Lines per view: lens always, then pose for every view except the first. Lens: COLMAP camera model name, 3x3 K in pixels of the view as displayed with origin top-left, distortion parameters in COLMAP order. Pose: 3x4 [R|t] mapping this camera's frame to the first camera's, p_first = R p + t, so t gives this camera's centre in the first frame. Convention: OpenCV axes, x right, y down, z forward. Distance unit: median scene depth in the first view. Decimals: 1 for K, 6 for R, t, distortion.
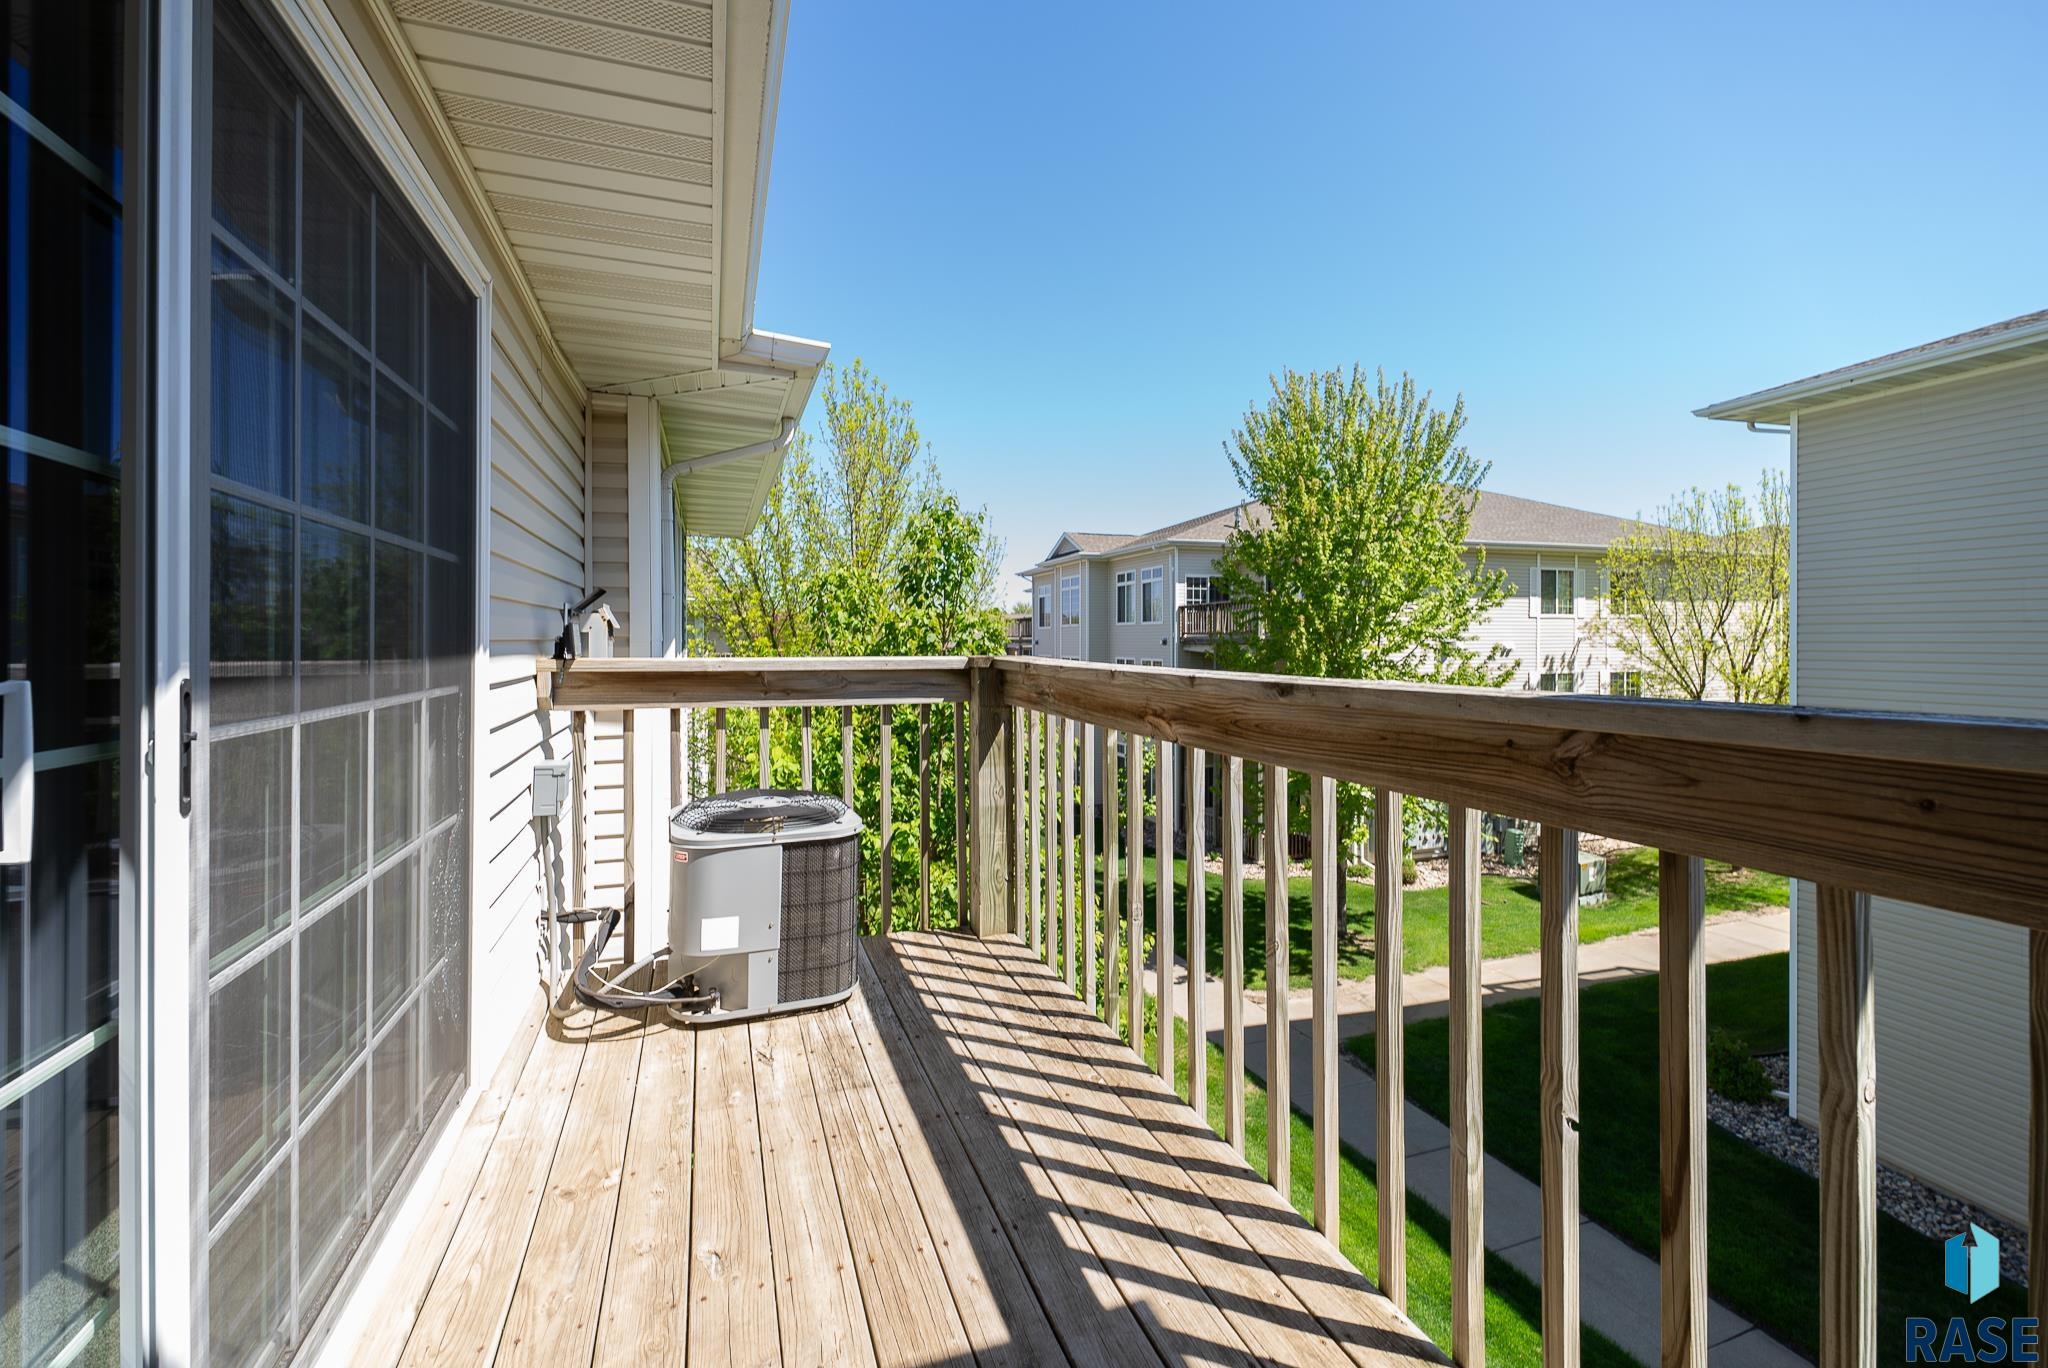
lens RADIAL K [[838.2, 0, 996.6], [0, 838.2, 641.8], [0, 0, 1]] dist [0.010203, -0.001600]
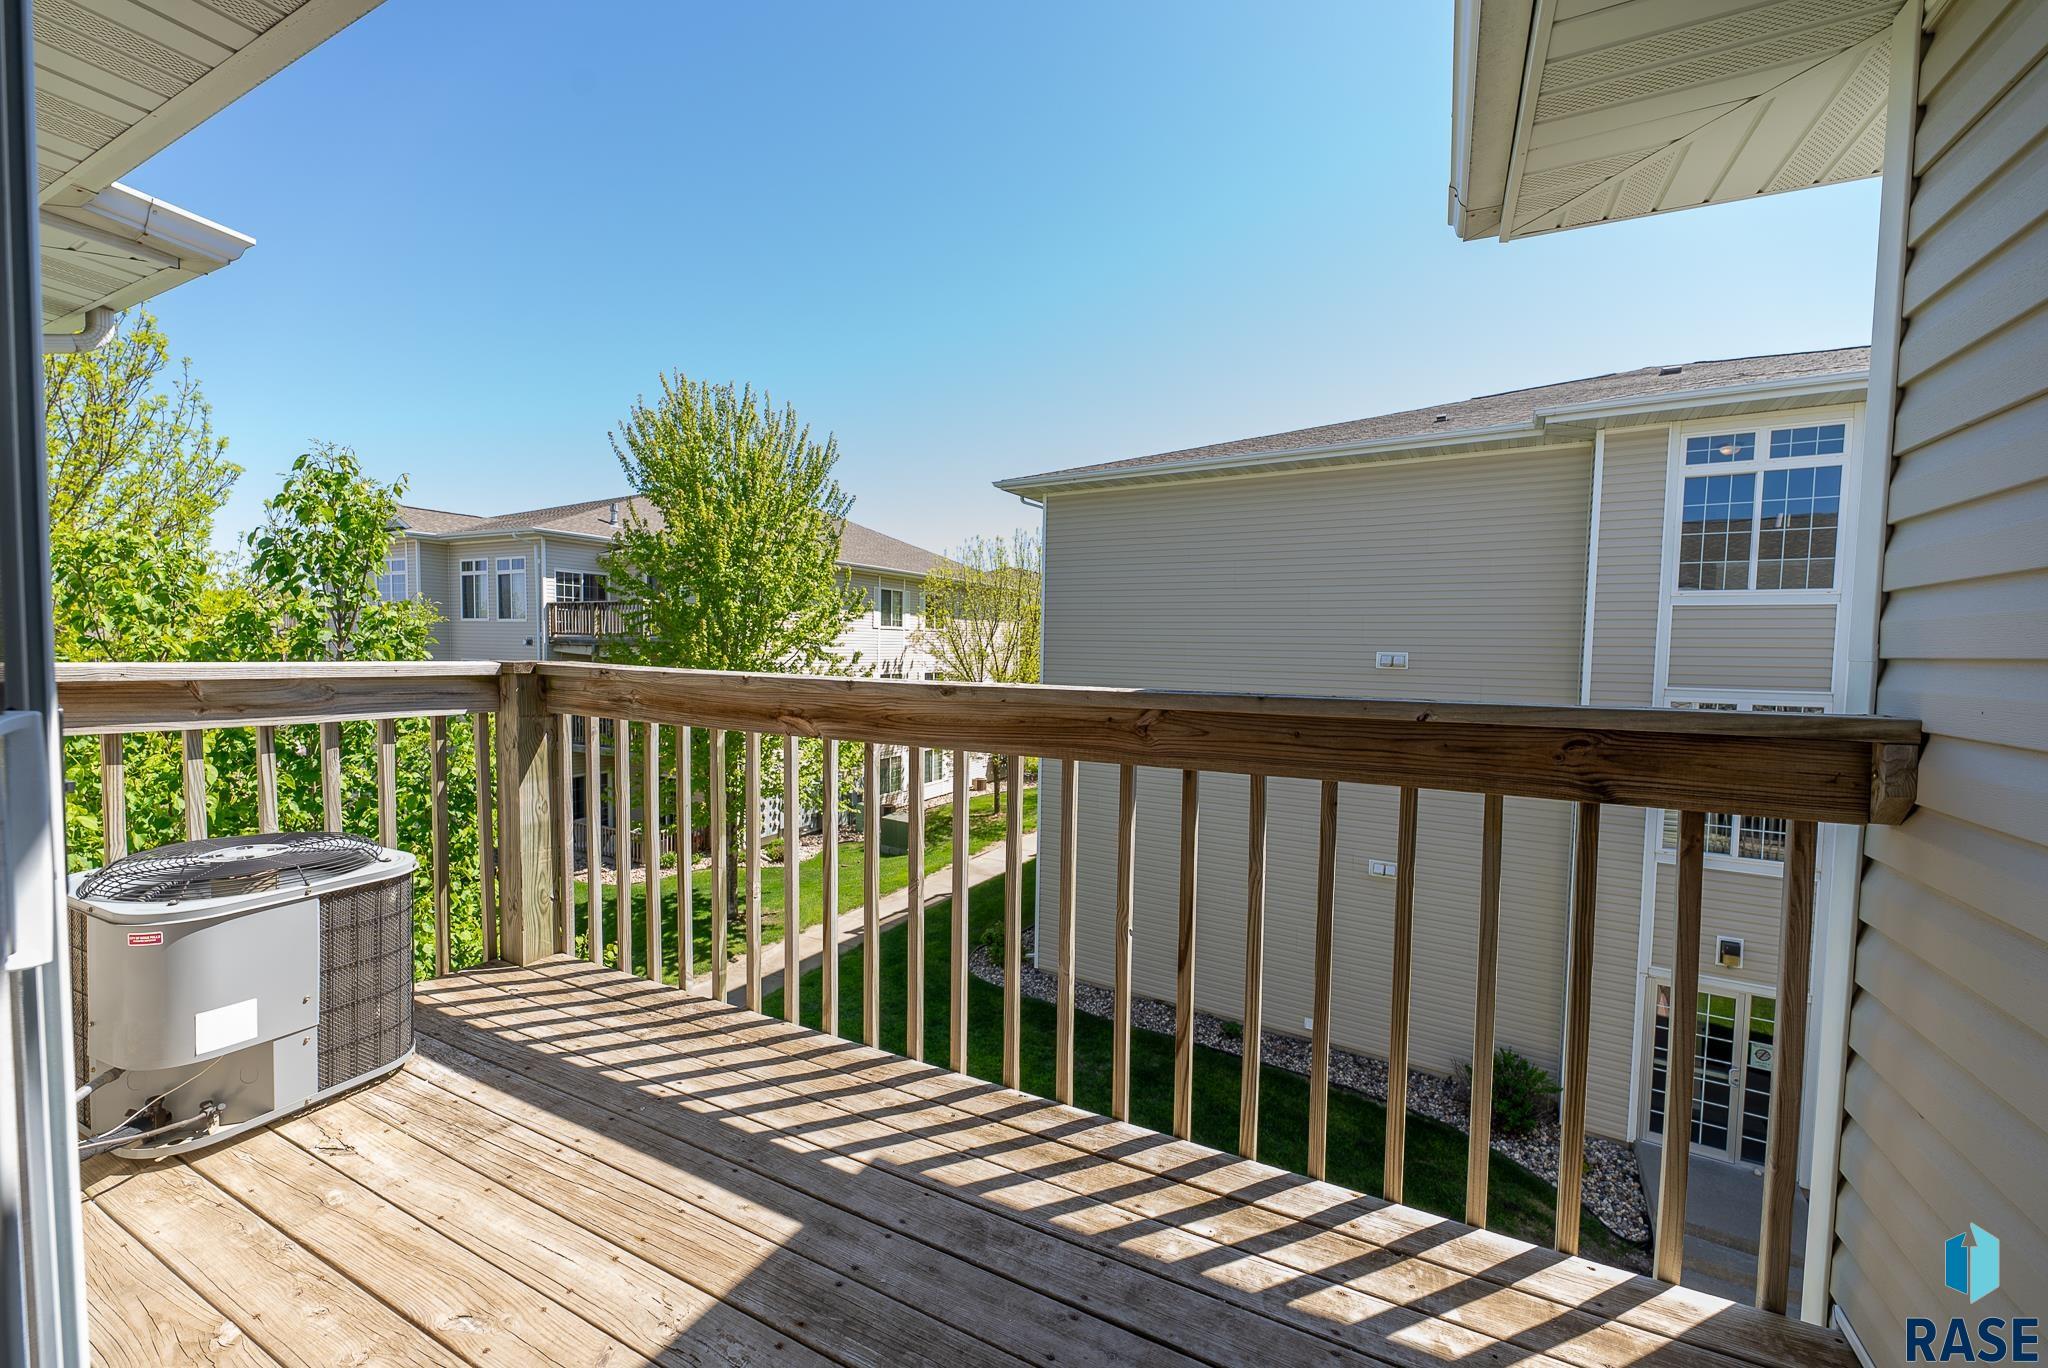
lens RADIAL K [[838.2, 0, 1006.4], [0, 838.2, 688.9], [0, 0, 1]] dist [0.010203, -0.001600]
pose [[0.718573, -0.019467, 0.695179, -0.241714], [-0.018337, 0.998730, 0.046921, -0.005080], [-0.695210, -0.046464, 0.717303, -0.018891]]
